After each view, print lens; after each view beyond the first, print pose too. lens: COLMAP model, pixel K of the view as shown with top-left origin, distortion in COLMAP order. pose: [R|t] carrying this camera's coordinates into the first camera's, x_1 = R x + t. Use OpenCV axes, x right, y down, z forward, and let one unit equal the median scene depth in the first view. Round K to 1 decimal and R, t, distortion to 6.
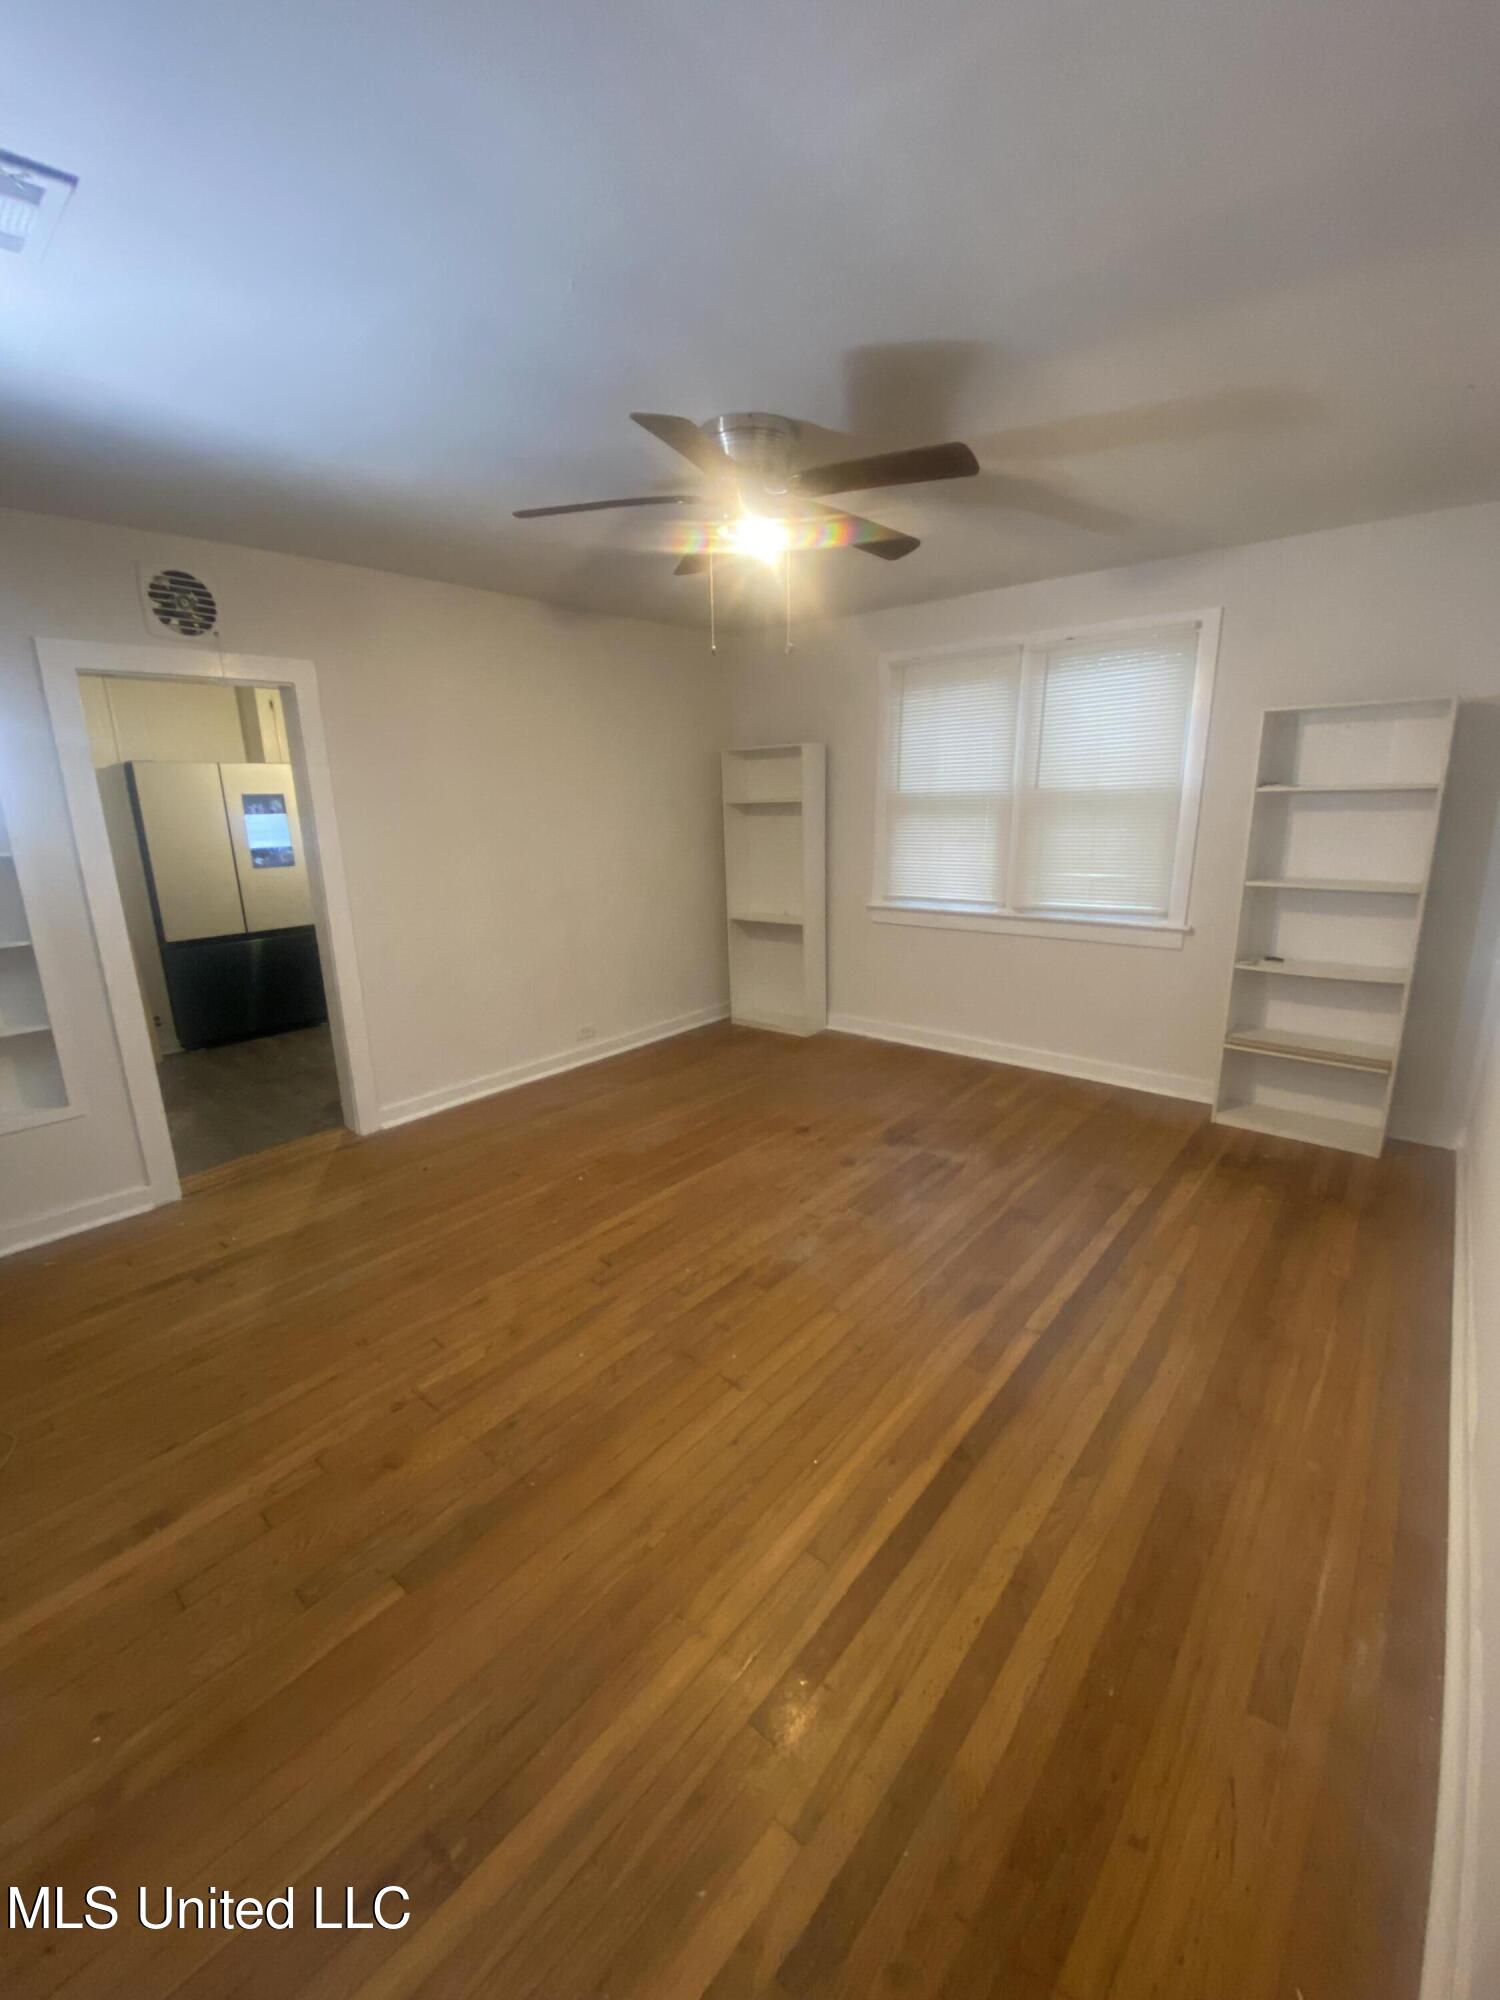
lens RADIAL K [[806.4, 0, 750.0], [0, 806.4, 1000.0], [0, 0, 1]] dist [0.021065, -0.027206]
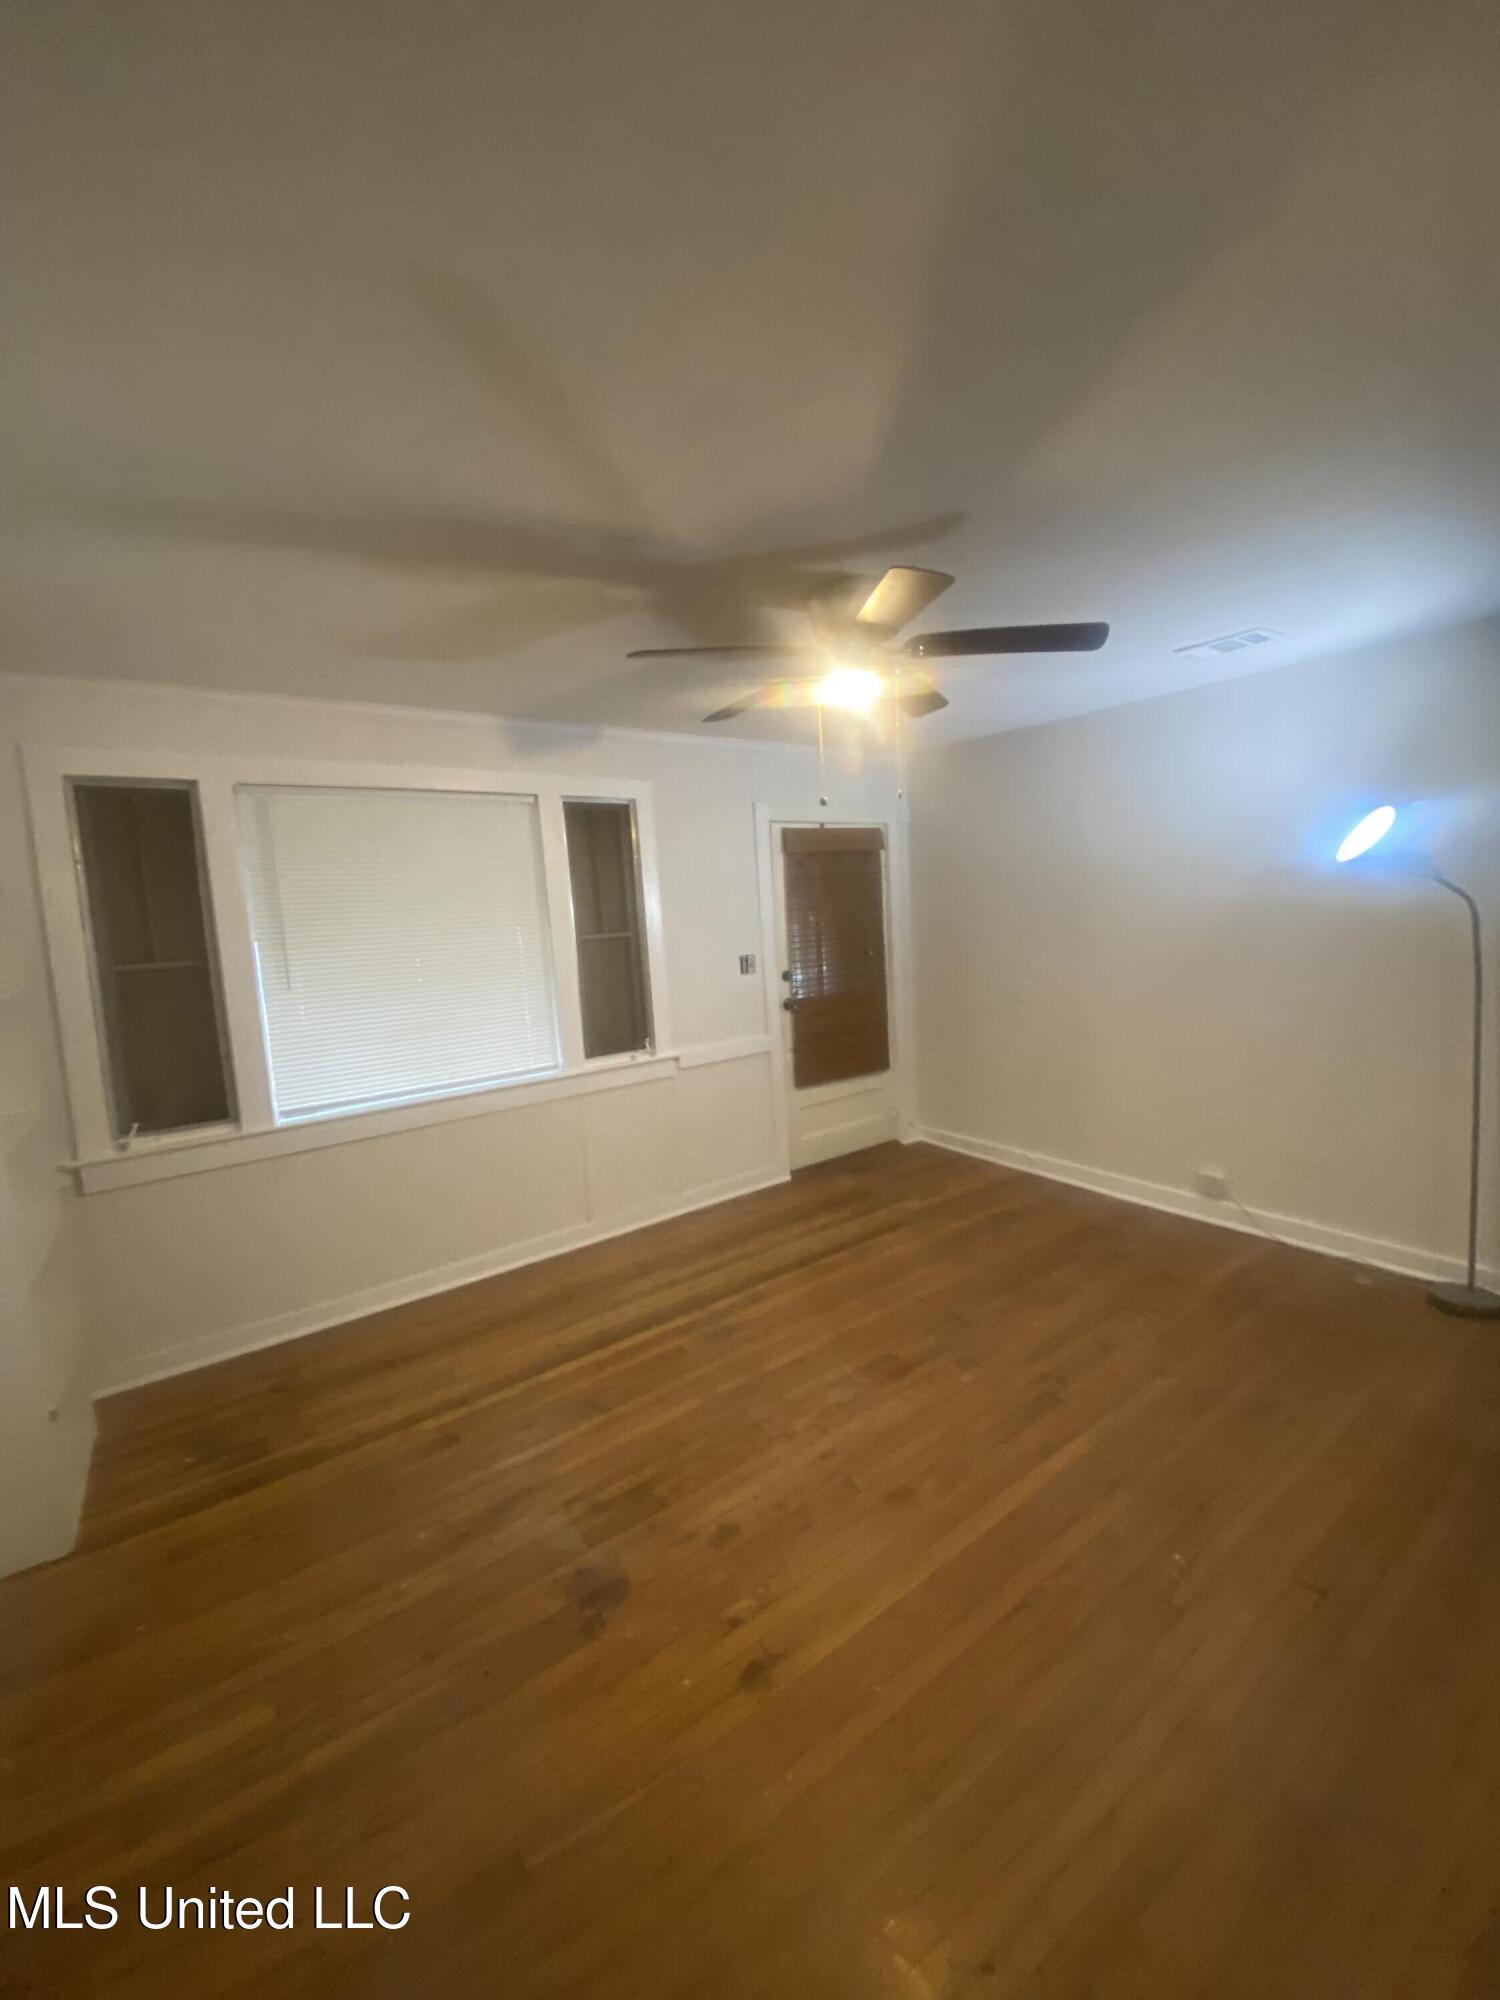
lens RADIAL K [[806.4, 0, 750.0], [0, 806.4, 1000.0], [0, 0, 1]] dist [0.021065, -0.027206]
pose [[-0.968438, 0.050320, 0.244121, -0.072984], [0.134472, 0.930127, 0.341731, -0.412866], [-0.209868, 0.363773, -0.907538, 1.496742]]
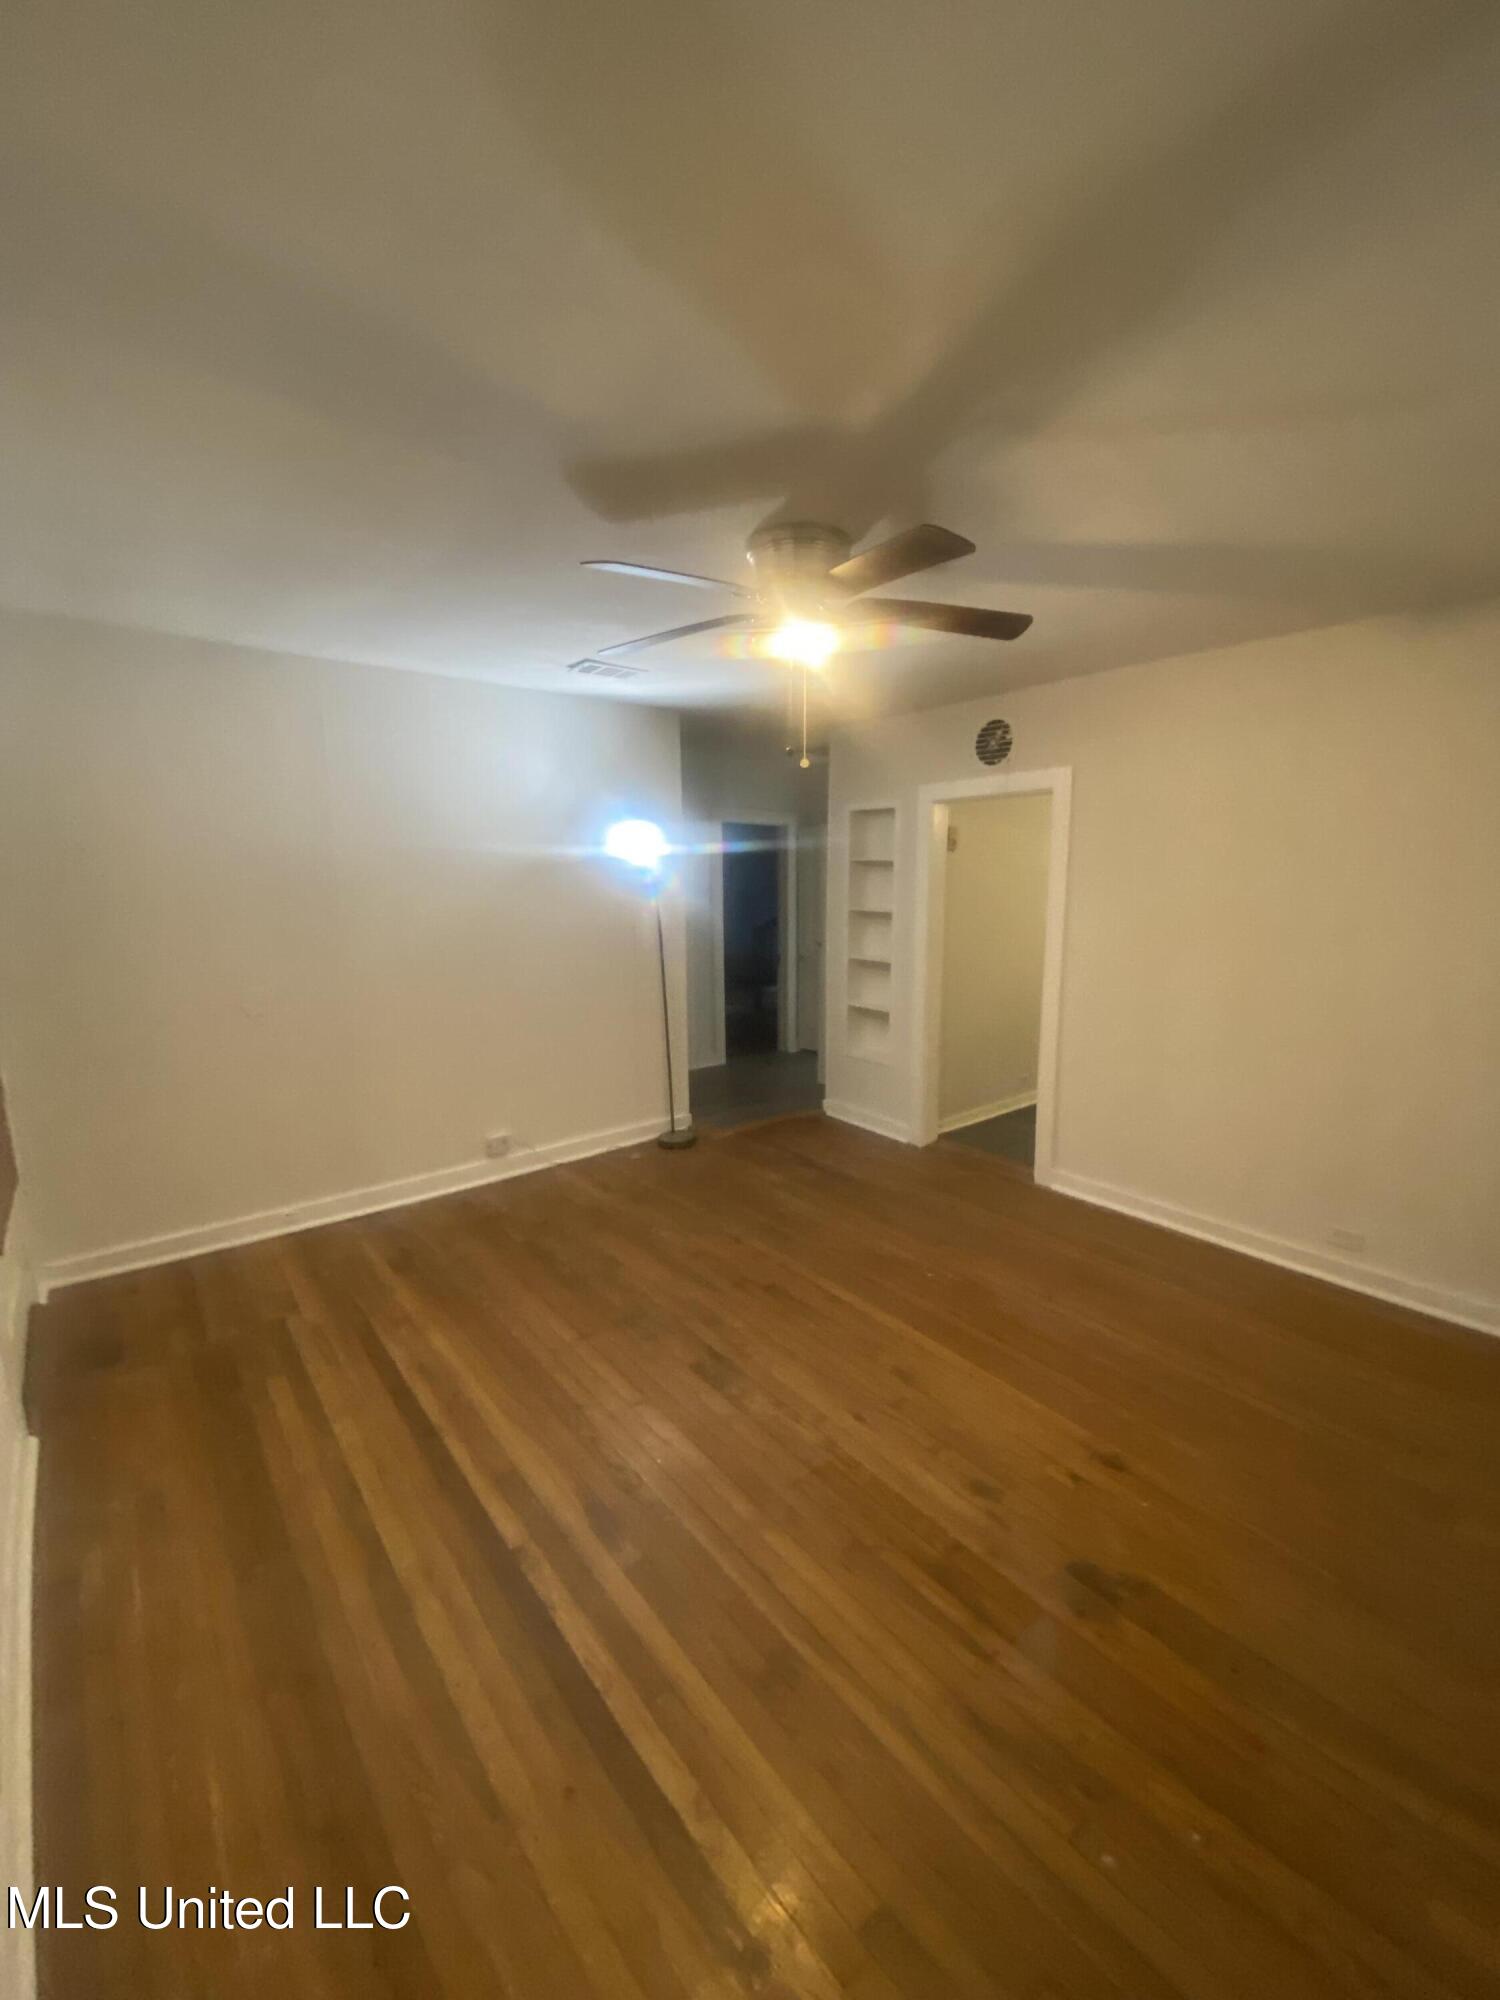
lens RADIAL K [[786.0, 0, 750.0], [0, 786.0, 1000.0], [0, 0, 1]] dist [0.019993, -0.024104]
pose [[-0.179099, 0.188655, -0.965574, 0.720041], [-0.233038, 0.945378, 0.227934, -0.274450], [0.955833, 0.265838, -0.125352, 0.850756]]
